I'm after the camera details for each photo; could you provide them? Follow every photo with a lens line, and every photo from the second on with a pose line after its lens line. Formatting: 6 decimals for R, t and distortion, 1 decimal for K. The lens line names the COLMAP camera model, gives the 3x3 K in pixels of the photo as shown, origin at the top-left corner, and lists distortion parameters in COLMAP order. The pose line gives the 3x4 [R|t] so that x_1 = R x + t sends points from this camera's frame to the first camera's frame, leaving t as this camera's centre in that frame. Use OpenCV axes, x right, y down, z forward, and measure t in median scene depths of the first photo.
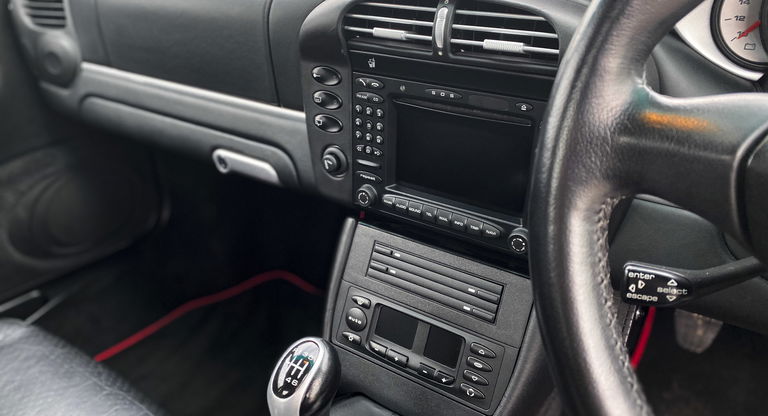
lens RADIAL K [[565.4, 0, 385.4], [0, 565.4, 206.0], [0, 0, 1]] dist [0.064885, 0.001217]
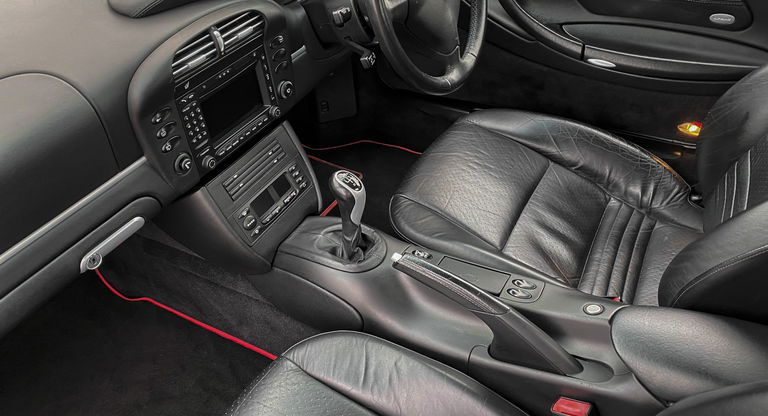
lens RADIAL K [[565.4, 0, 384.0], [0, 565.4, 208.8], [0, 0, 1]] dist [0.064885, 0.001217]
pose [[-0.089944, -0.647819, 0.756466, -1.437504], [0.491809, 0.631586, 0.599352, -0.685772], [-0.866045, 0.425945, 0.261796, 0.230068]]
